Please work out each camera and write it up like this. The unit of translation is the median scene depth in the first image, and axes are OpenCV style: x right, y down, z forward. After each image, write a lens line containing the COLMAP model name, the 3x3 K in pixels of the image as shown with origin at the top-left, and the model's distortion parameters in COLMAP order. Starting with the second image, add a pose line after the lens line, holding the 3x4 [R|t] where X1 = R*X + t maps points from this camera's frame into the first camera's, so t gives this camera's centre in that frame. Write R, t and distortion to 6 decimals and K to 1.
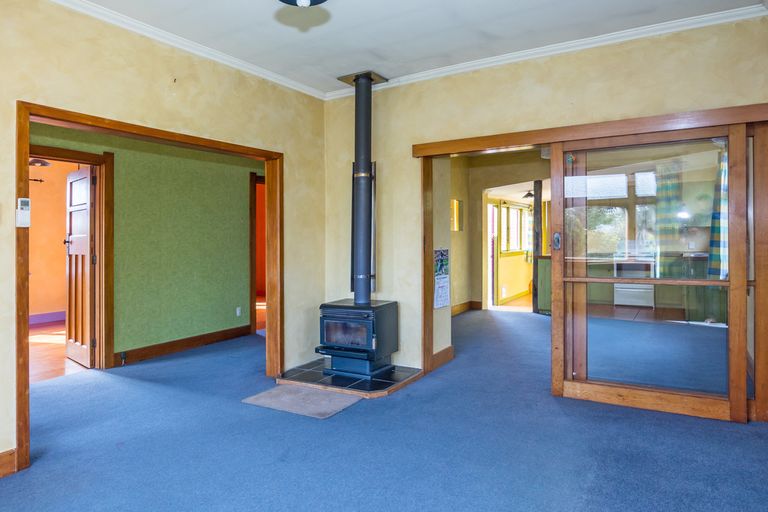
lens RADIAL K [[503.7, 0, 384.0], [0, 503.7, 256.0], [0, 0, 1]] dist [-0.000430, 0.000607]
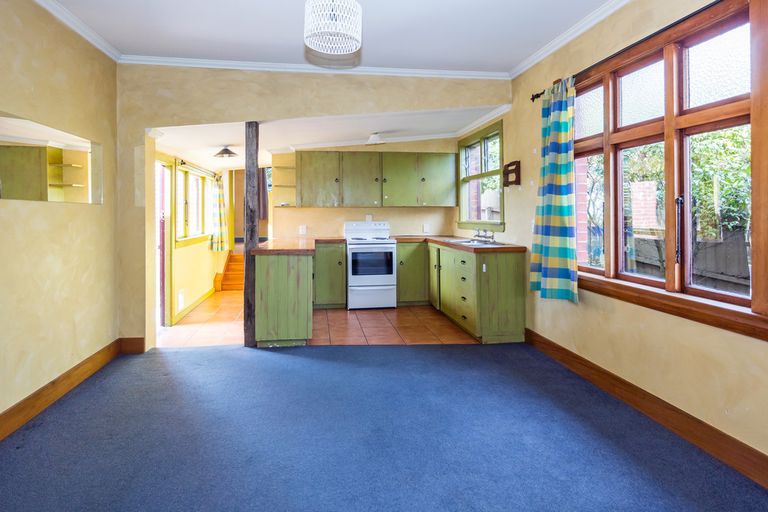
lens RADIAL K [[427.0, 0, 385.7], [0, 427.0, 214.8], [0, 0, 1]] dist [0.035204, 0.000164]
pose [[0.753596, -0.000592, 0.657337, 0.077843], [0.023262, 0.999397, -0.025768, -0.021317], [-0.656926, 0.034710, 0.753156, 0.440444]]
